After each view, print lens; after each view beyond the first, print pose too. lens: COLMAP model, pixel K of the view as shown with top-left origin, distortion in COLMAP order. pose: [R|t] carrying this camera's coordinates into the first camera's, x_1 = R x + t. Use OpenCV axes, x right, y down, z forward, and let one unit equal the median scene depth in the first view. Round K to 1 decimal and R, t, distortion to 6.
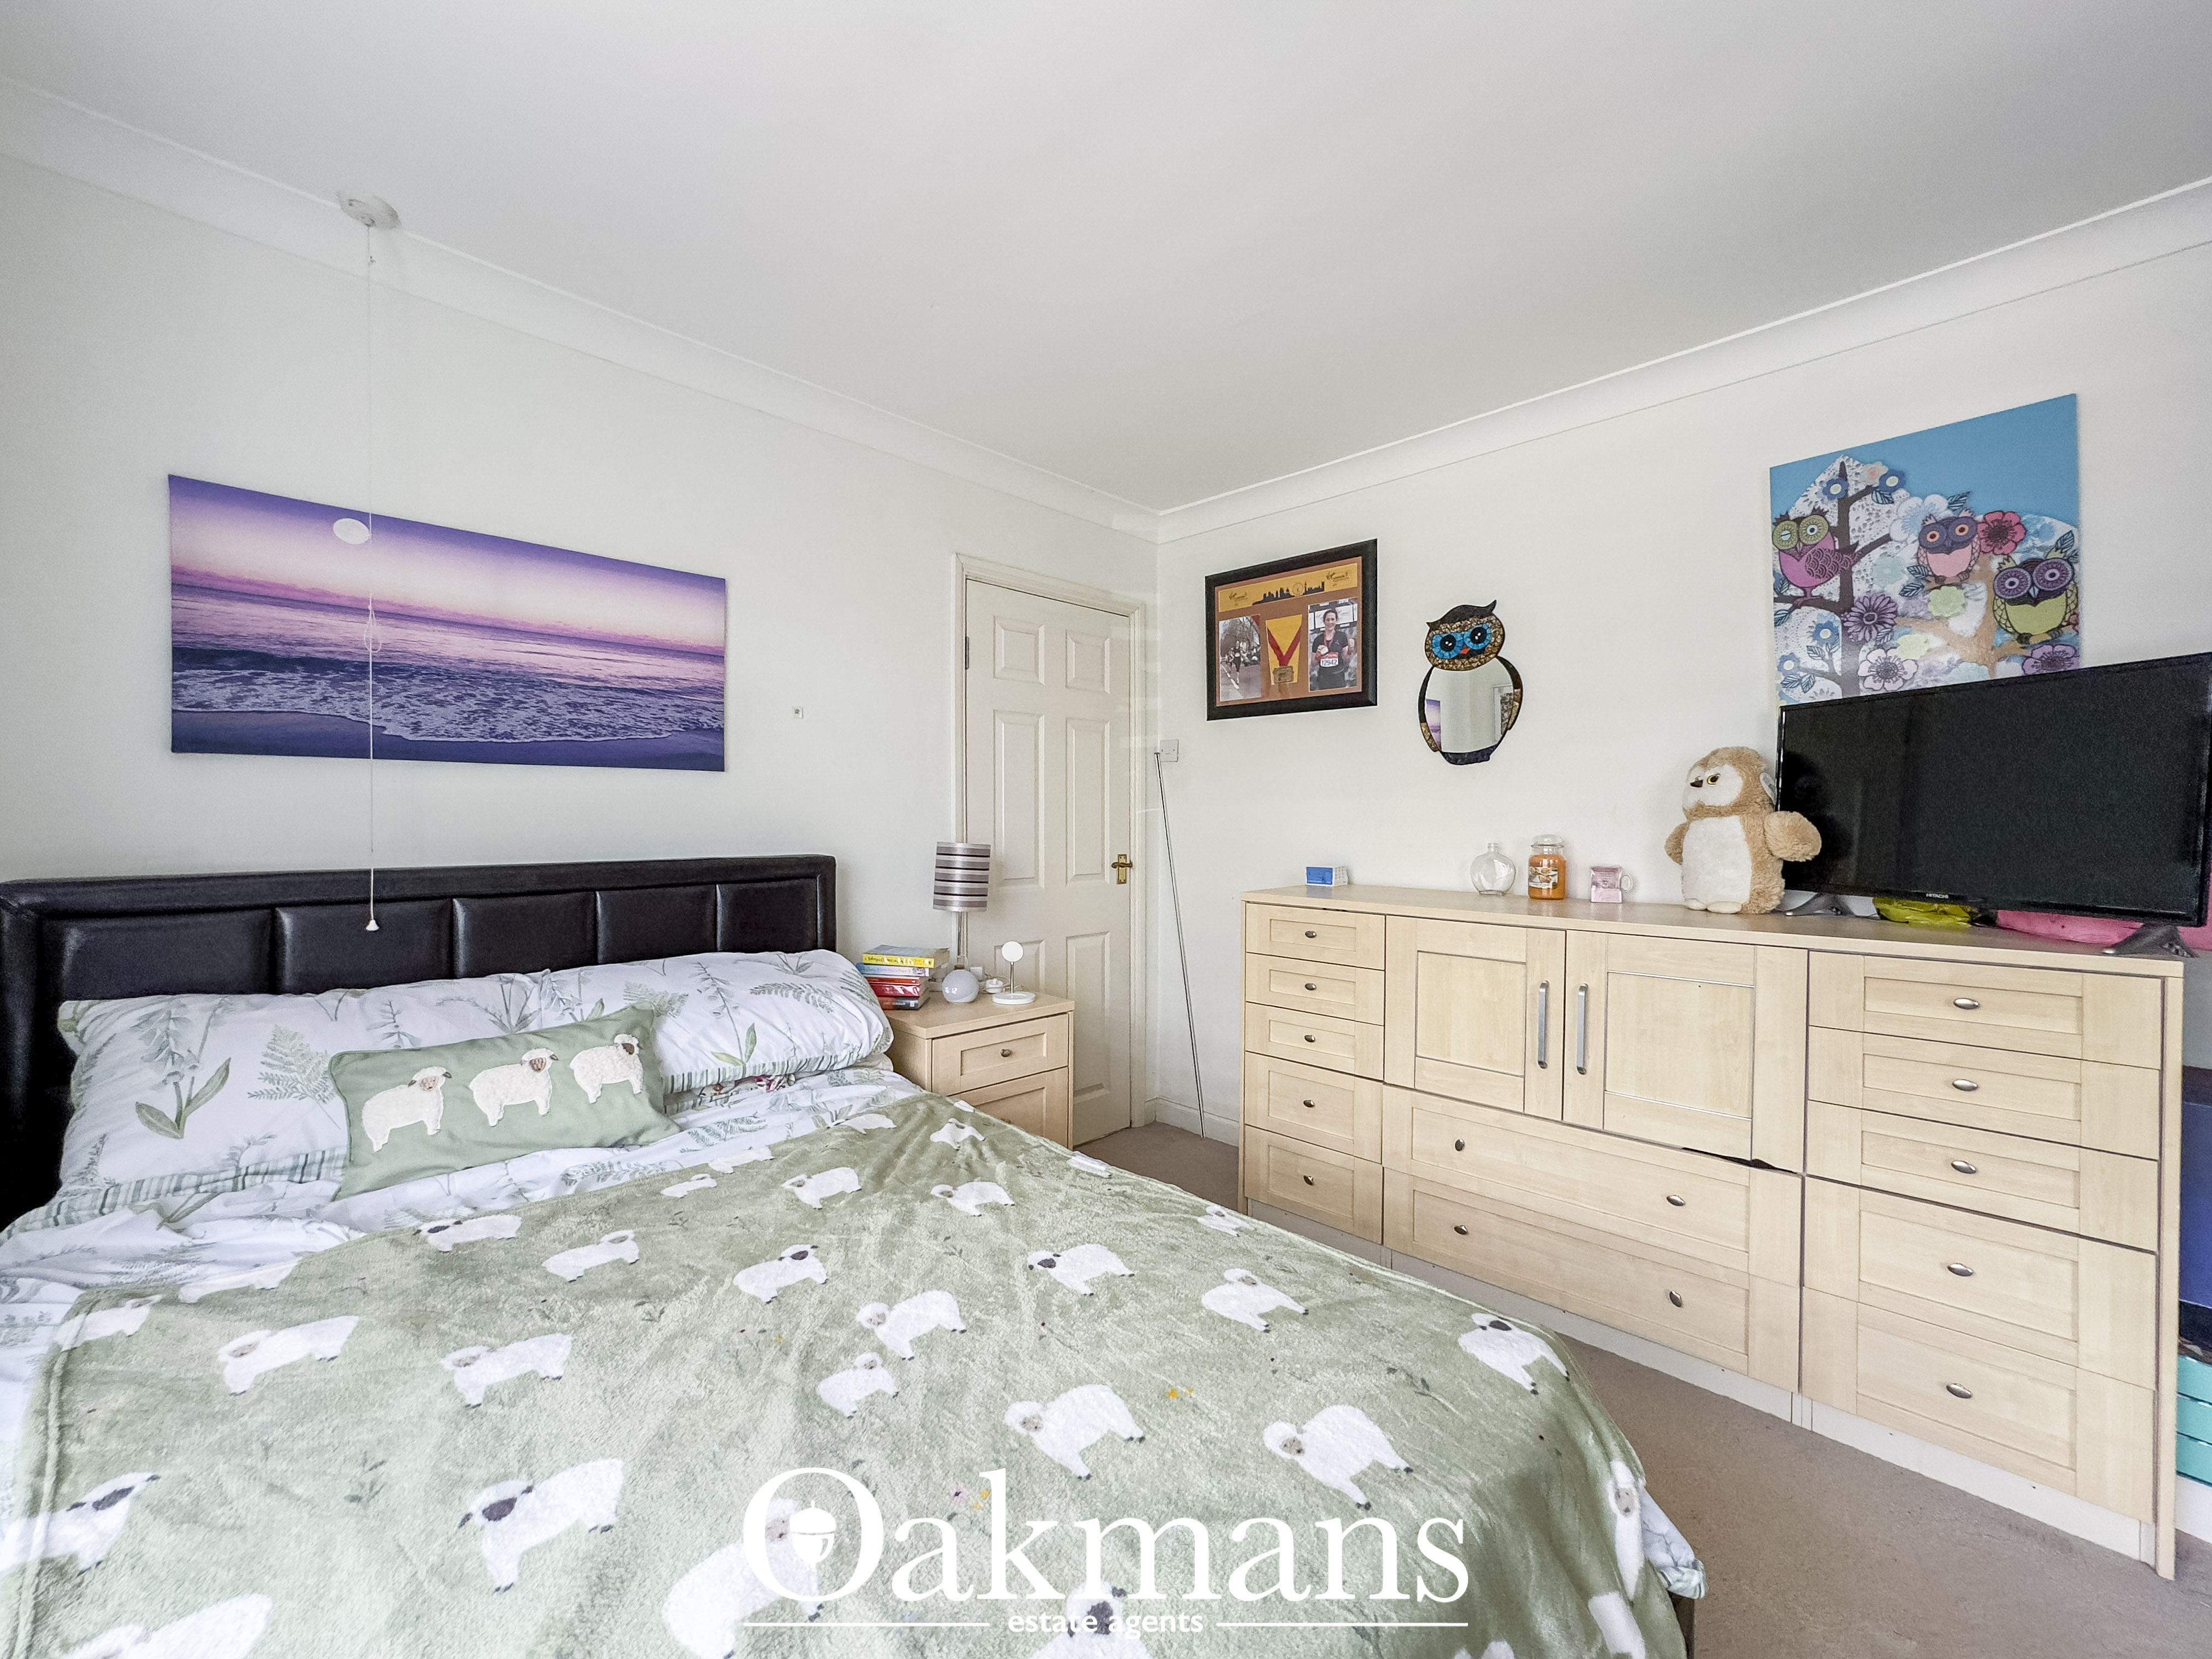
lens RADIAL K [[897.1, 0, 1105.6], [0, 897.1, 827.1], [0, 0, 1]] dist [-0.028723, 0.012800]
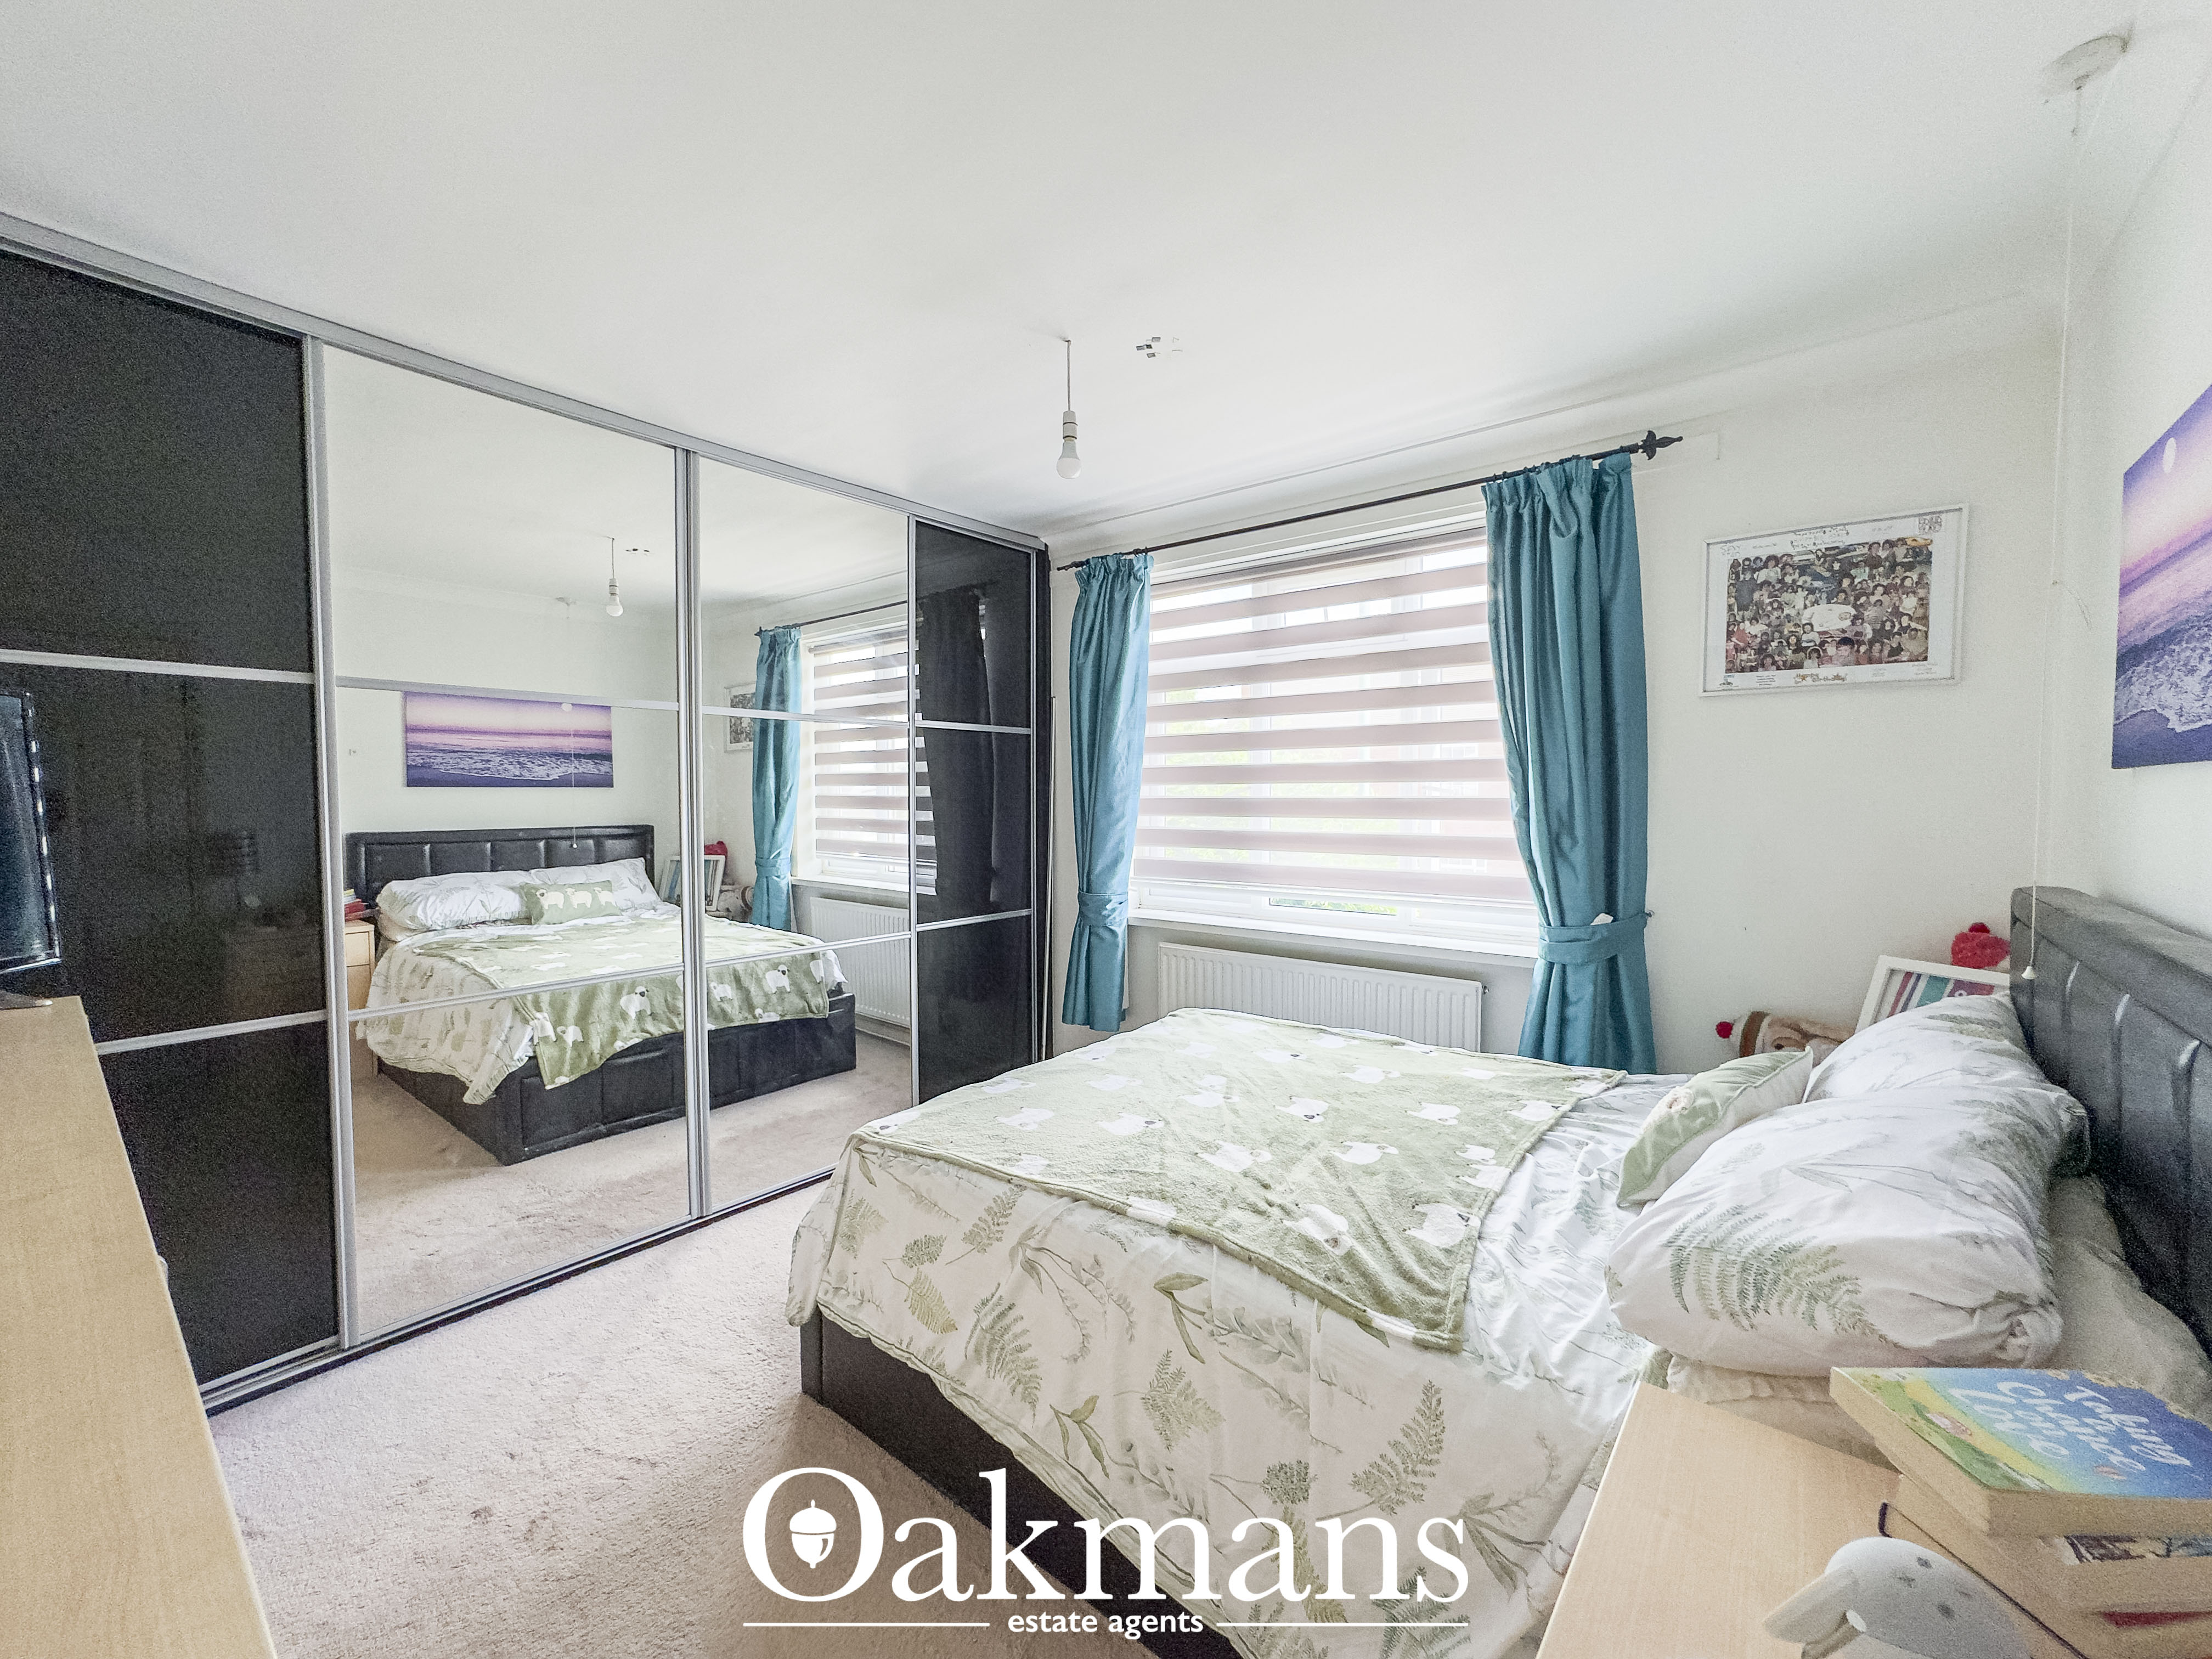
lens RADIAL K [[897.1, 0, 1110.7], [0, 897.1, 826.4], [0, 0, 1]] dist [-0.028723, 0.012800]
pose [[-0.995733, 0.011132, -0.091612, 0.085969], [0.007978, 0.999365, 0.034719, -0.050639], [0.091940, 0.033840, -0.995189, 1.511763]]
